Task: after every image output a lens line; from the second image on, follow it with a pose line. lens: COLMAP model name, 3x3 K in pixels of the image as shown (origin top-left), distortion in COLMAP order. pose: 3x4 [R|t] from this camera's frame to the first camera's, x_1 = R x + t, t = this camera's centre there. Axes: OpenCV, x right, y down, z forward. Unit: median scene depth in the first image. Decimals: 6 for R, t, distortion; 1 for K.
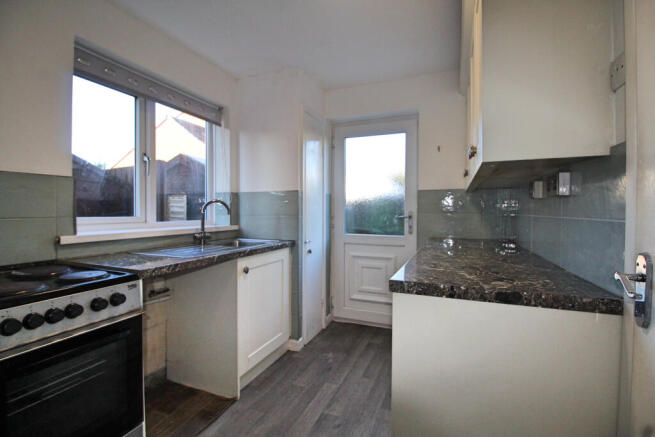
lens RADIAL K [[303.9, 0, 329.4], [0, 303.9, 216.7], [0, 0, 1]] dist [0.002743, -0.014031]
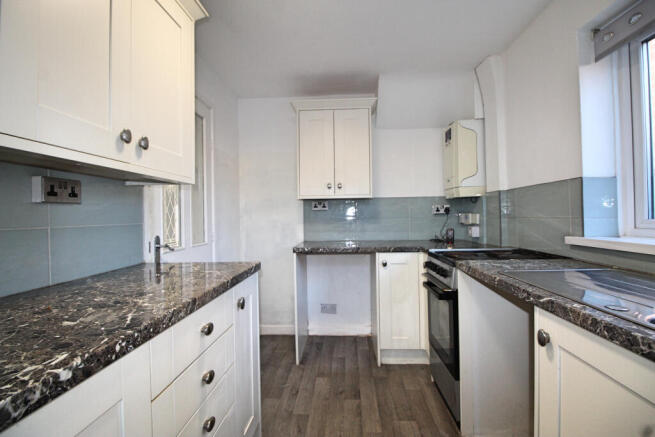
lens RADIAL K [[303.9, 0, 329.4], [0, 303.9, 216.7], [0, 0, 1]] dist [0.002743, -0.014031]
pose [[-0.949605, 0.007113, -0.313367, 0.386582], [0.005575, 0.999968, 0.005802, -0.027421], [0.313398, 0.003763, -0.949614, 1.826390]]
